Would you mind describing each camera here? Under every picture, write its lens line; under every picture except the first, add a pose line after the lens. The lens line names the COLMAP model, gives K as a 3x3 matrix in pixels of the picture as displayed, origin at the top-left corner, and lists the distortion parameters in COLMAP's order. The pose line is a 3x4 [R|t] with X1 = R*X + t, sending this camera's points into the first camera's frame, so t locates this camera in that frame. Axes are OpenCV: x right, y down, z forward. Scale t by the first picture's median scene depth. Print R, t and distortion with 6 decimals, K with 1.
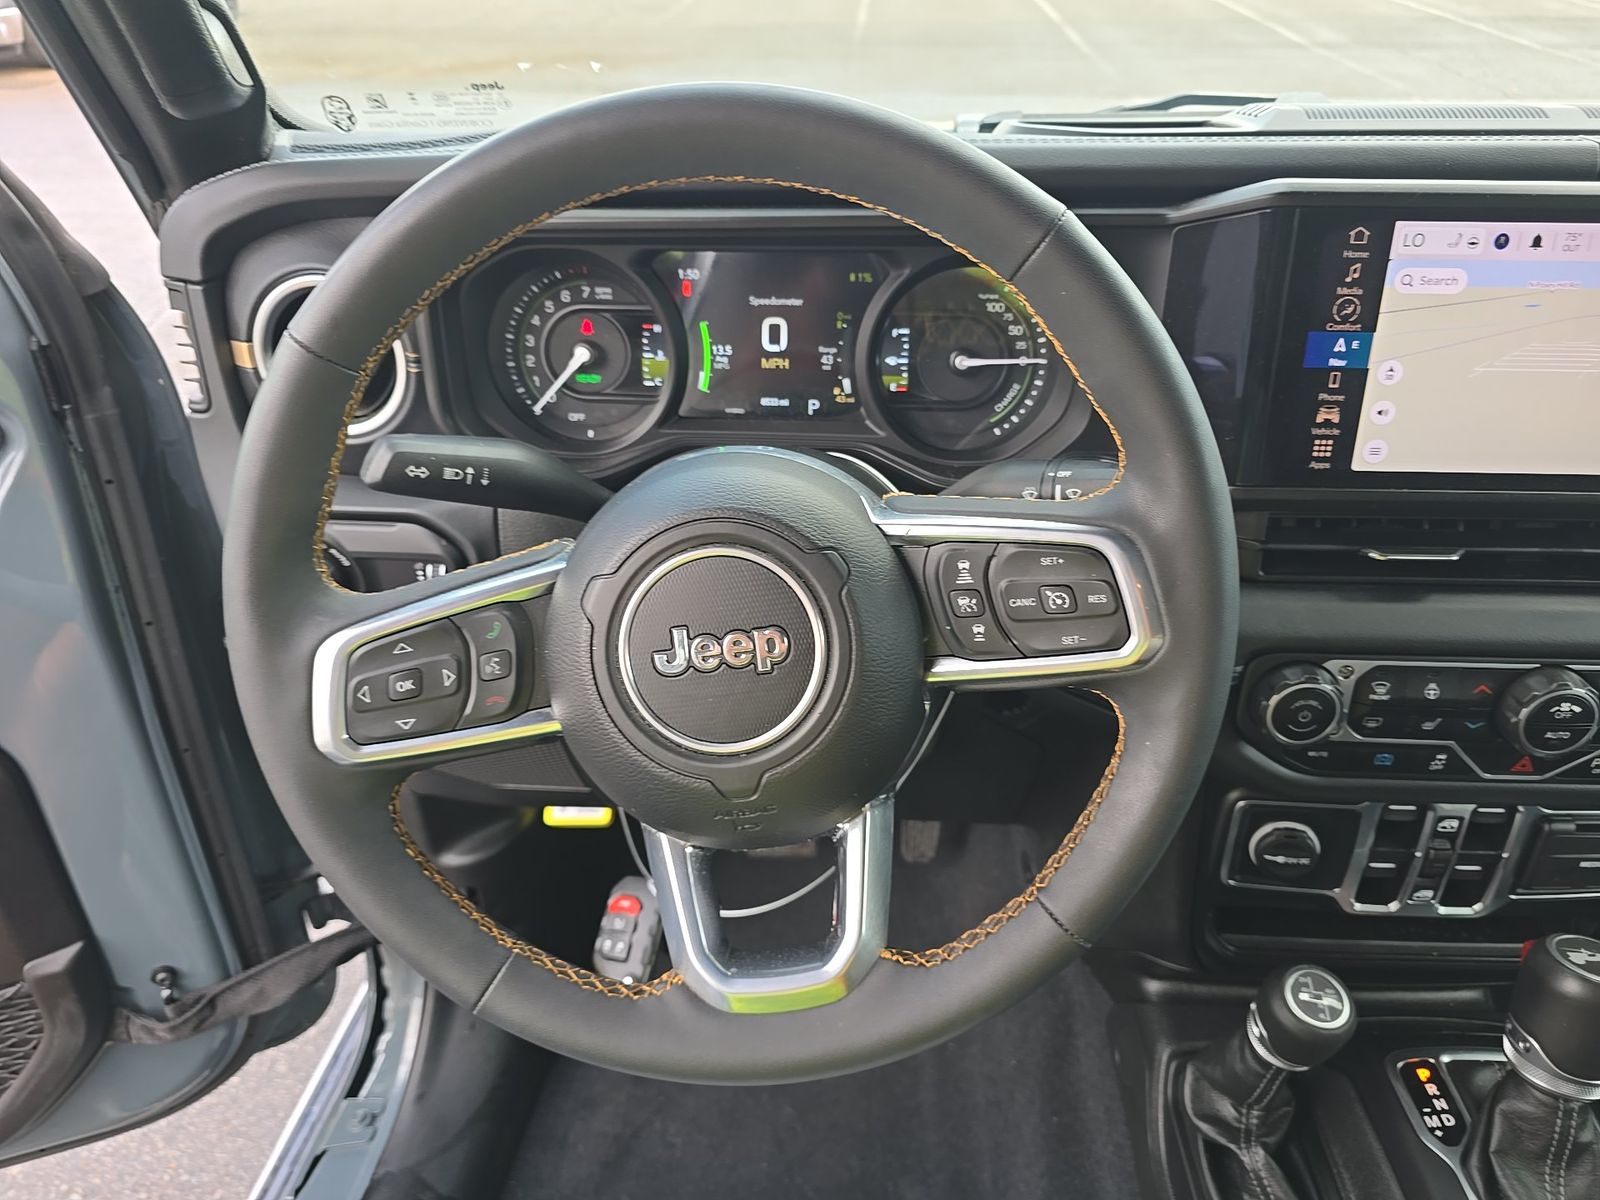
lens RADIAL K [[1072.2, 0, 799.1], [0, 1072.2, 605.5], [0, 0, 1]] dist [0.005755, -0.017737]
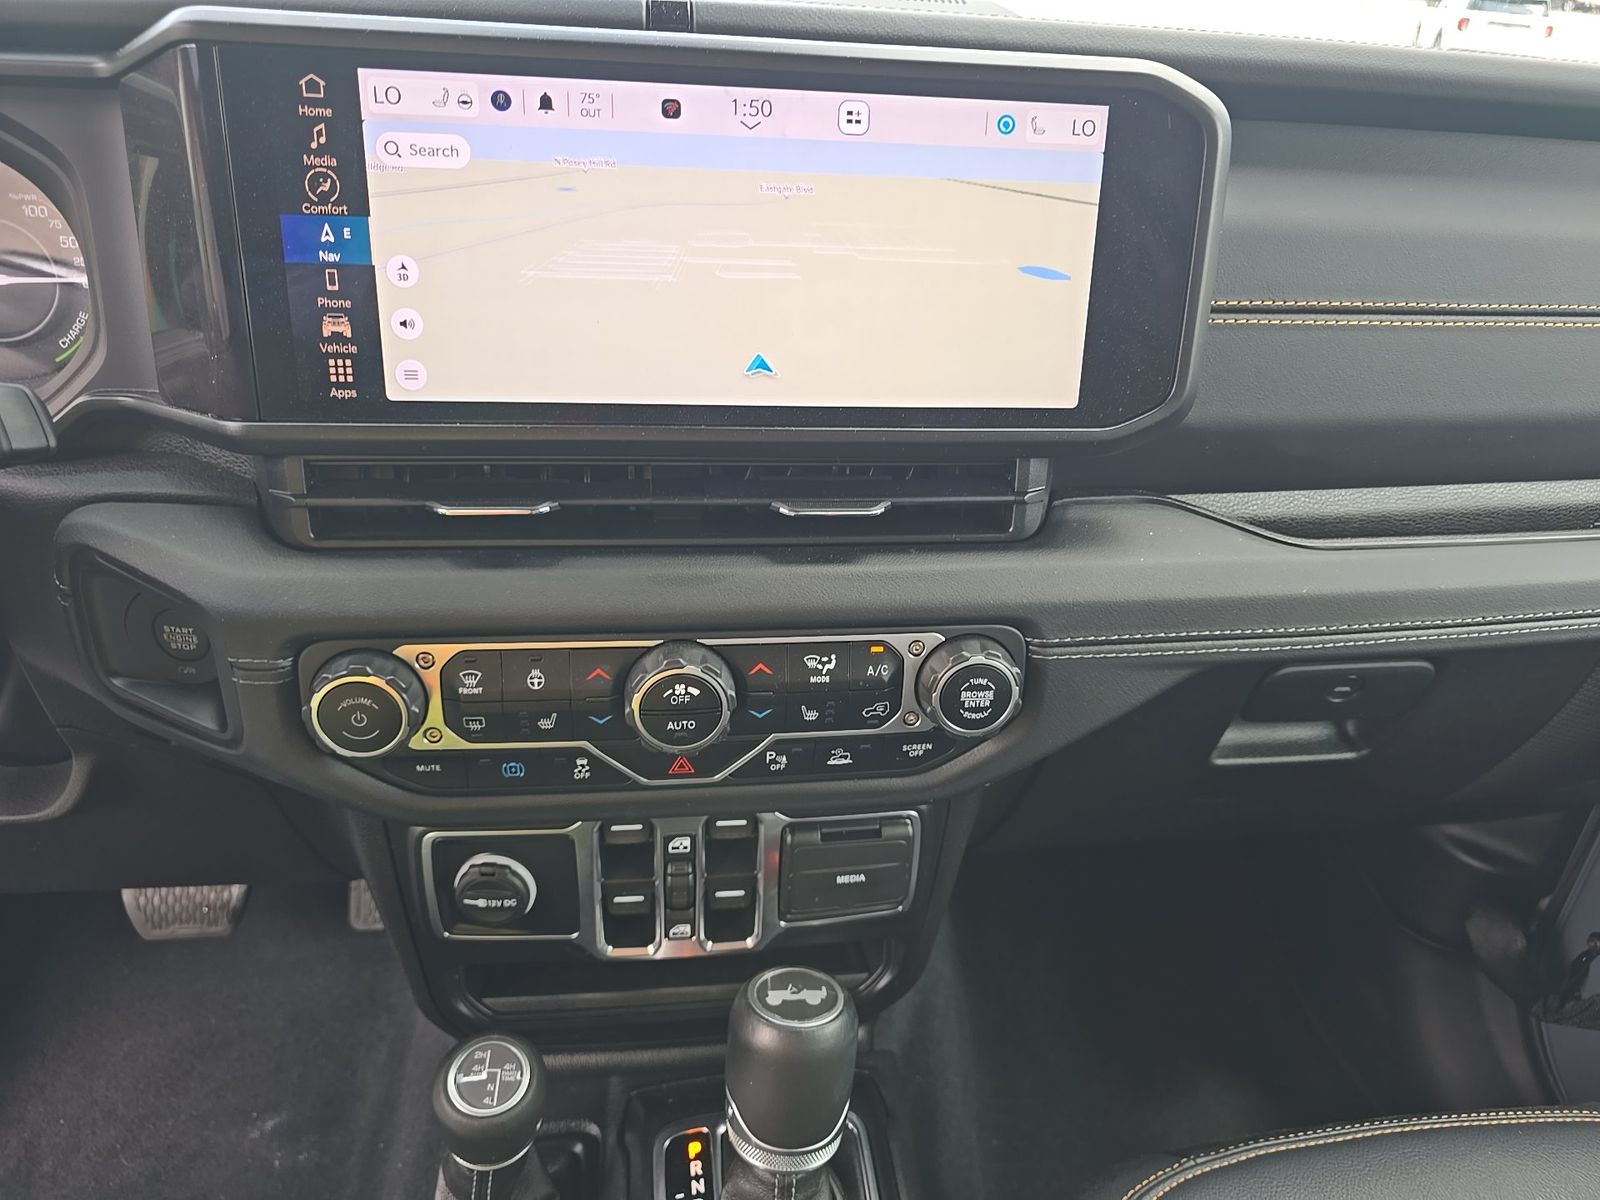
lens RADIAL K [[1072.2, 0, 799.8], [0, 1072.2, 600.5], [0, 0, 1]] dist [0.005755, -0.017737]
pose [[0.981879, -0.033174, 0.186581, 0.560618], [0.042000, 0.998168, -0.043550, 0.056601], [-0.184795, 0.050598, 0.981474, 0.156980]]
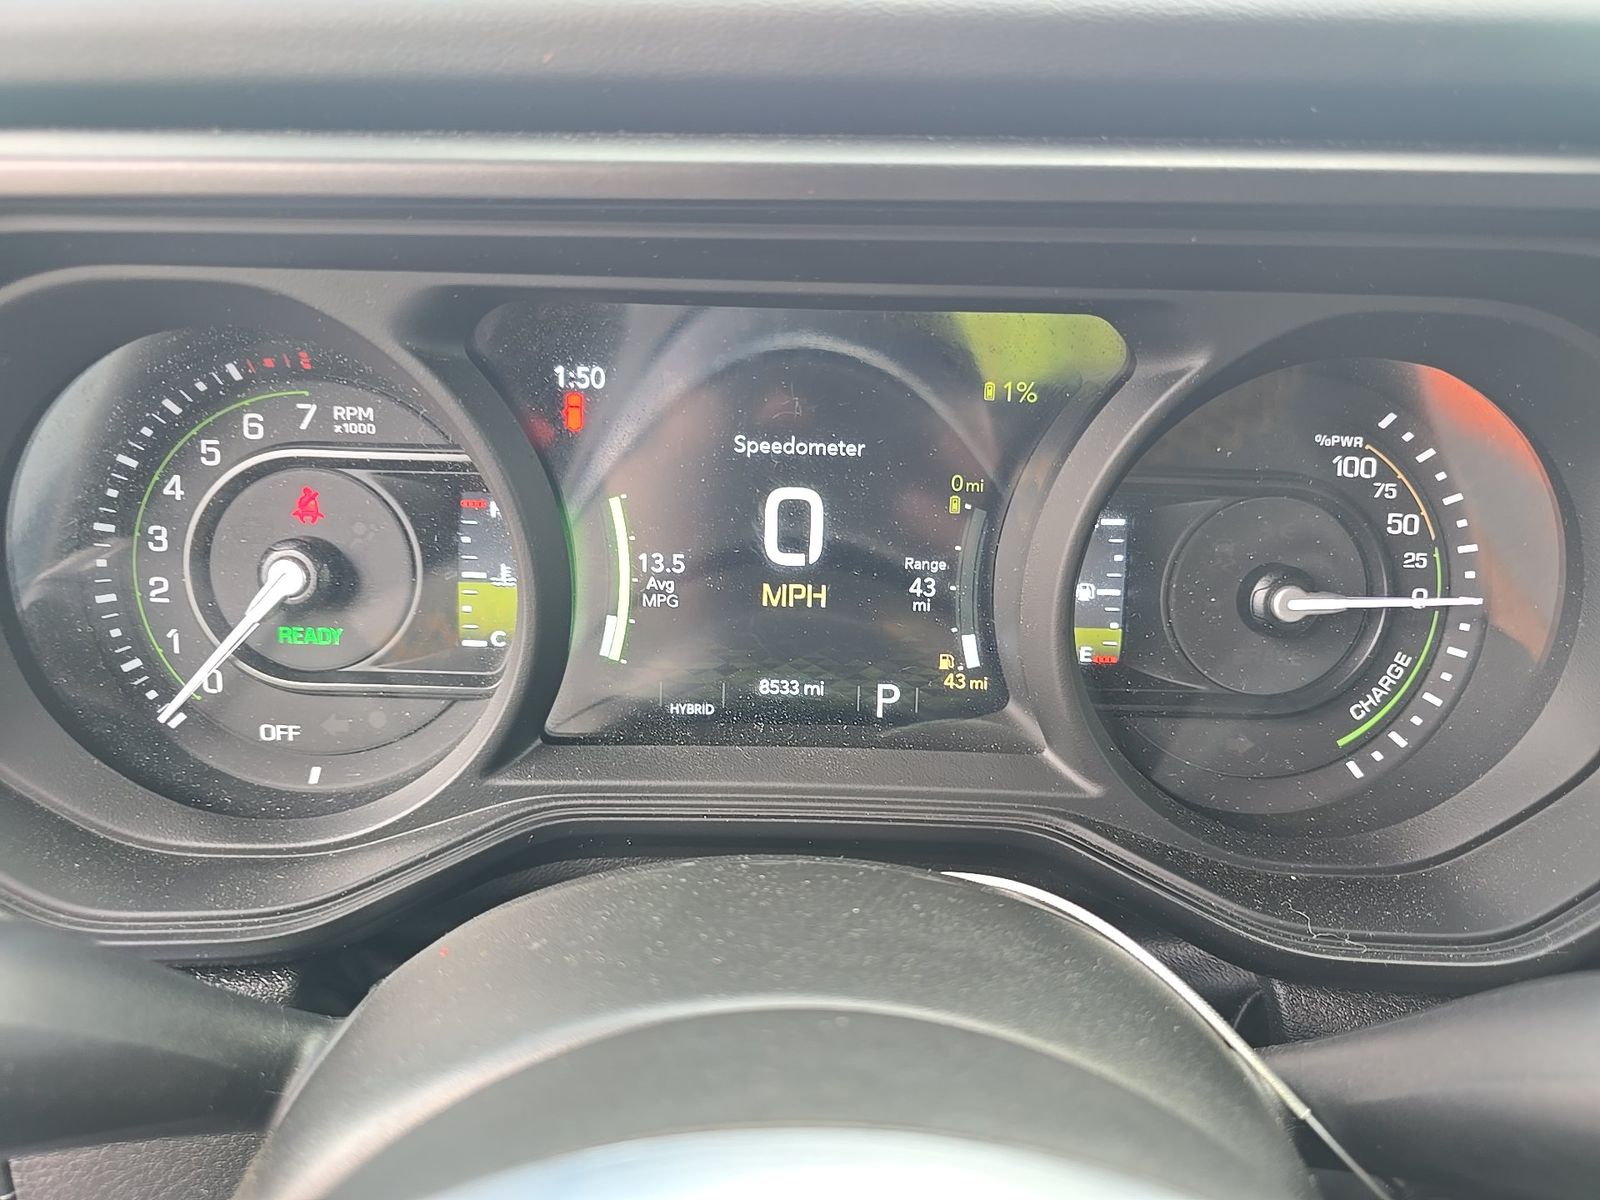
lens RADIAL K [[1072.2, 0, 802.2], [0, 1072.2, 596.8], [0, 0, 1]] dist [0.005755, -0.017737]
pose [[0.996848, 0.002507, 0.079301, -0.053046], [0.010005, 0.987550, -0.156988, -0.166964], [-0.078708, 0.157286, 0.984412, 0.620278]]
